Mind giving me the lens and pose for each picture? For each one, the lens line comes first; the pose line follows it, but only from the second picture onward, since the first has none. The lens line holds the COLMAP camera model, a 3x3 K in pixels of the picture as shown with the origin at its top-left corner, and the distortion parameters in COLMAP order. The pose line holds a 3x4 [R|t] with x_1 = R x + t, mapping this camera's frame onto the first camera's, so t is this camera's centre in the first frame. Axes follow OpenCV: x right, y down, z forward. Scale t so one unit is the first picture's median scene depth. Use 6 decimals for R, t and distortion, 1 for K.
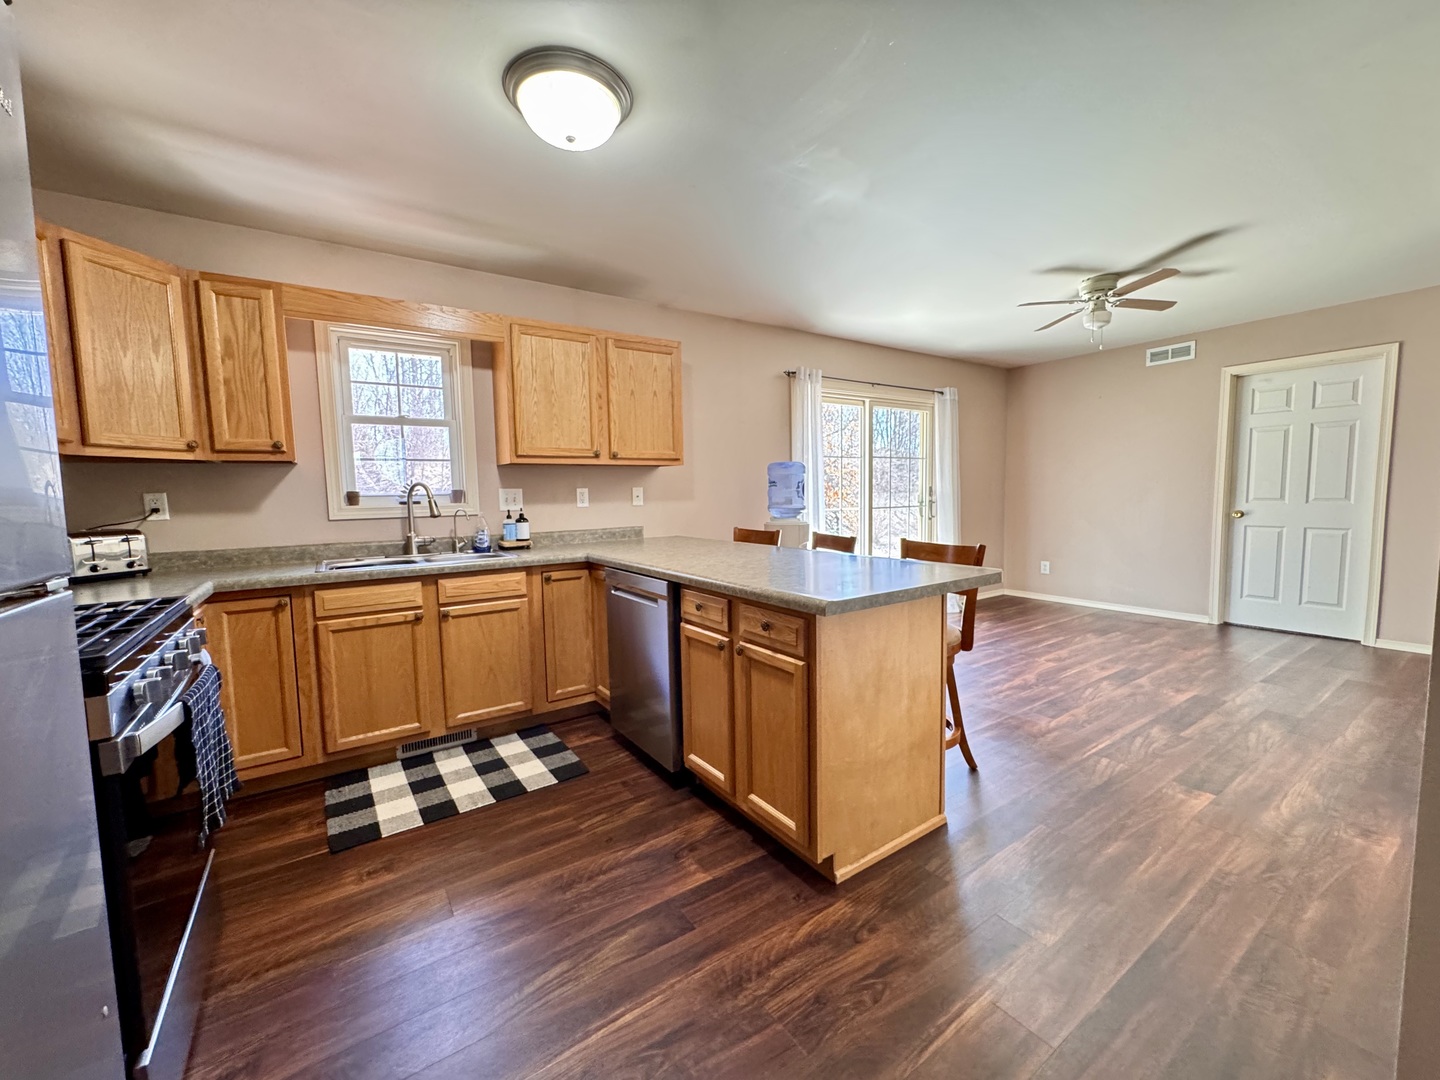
lens RADIAL K [[574.7, 0, 718.7], [0, 574.7, 538.8], [0, 0, 1]] dist [-0.001690, 0.000319]
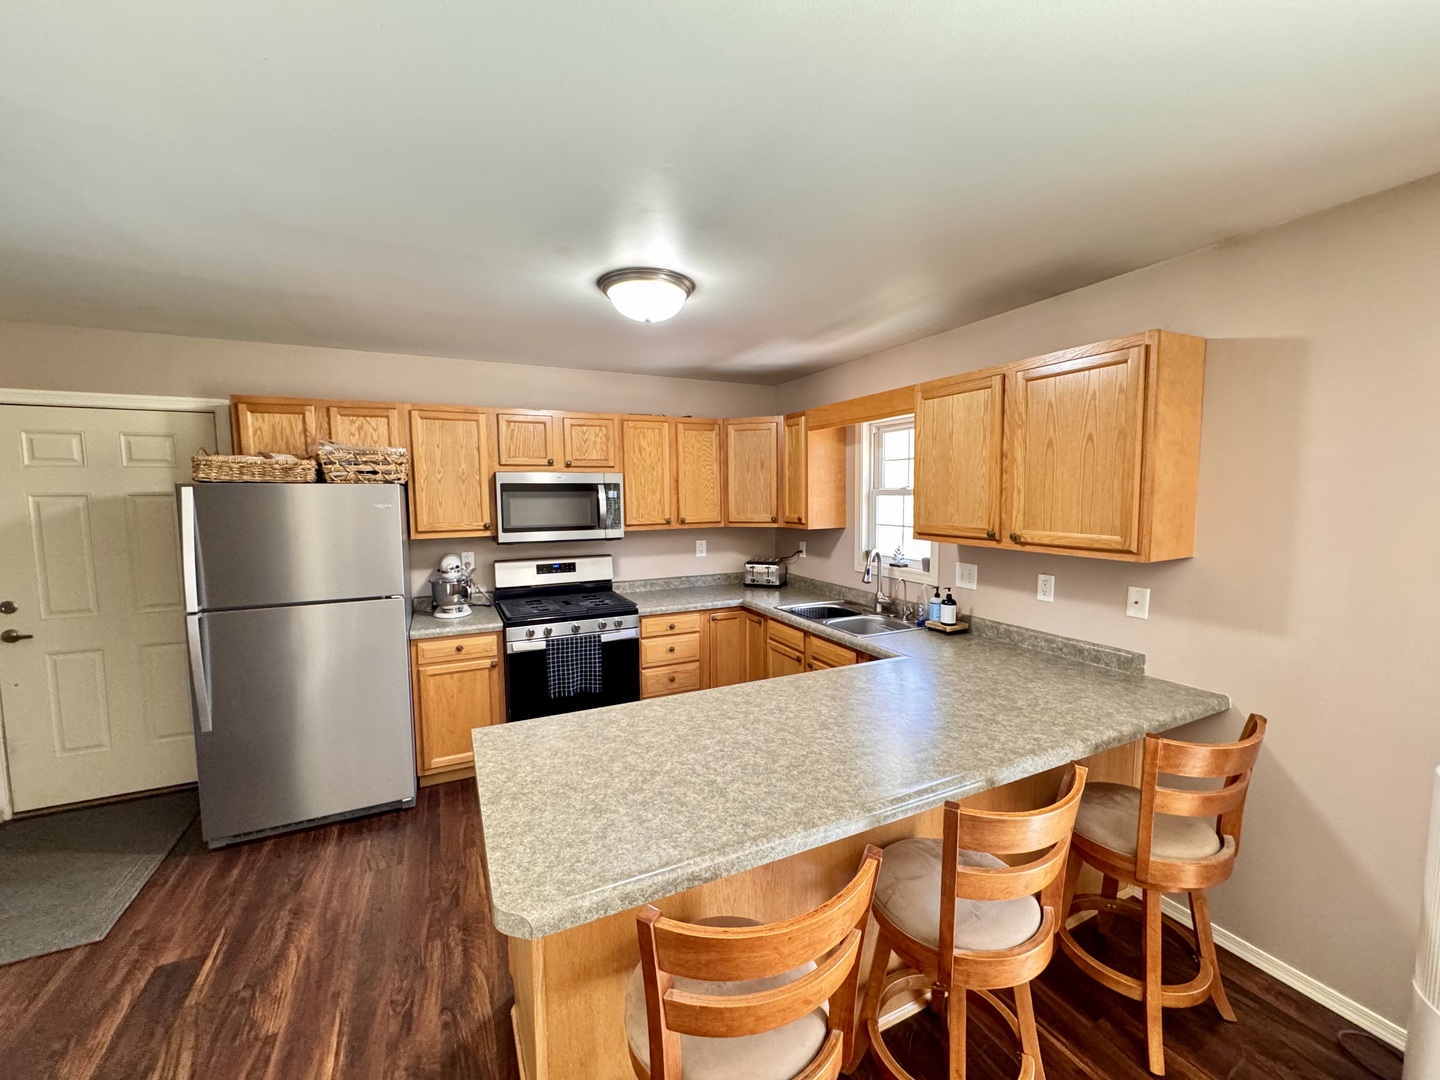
lens RADIAL K [[574.7, 0, 719.1], [0, 574.7, 539.7], [0, 0, 1]] dist [-0.001690, 0.000319]
pose [[-0.145535, 0.104350, -0.983835, 0.758513], [-0.069970, 0.990847, 0.115444, -0.272168], [0.986876, 0.085640, -0.136901, 1.015202]]
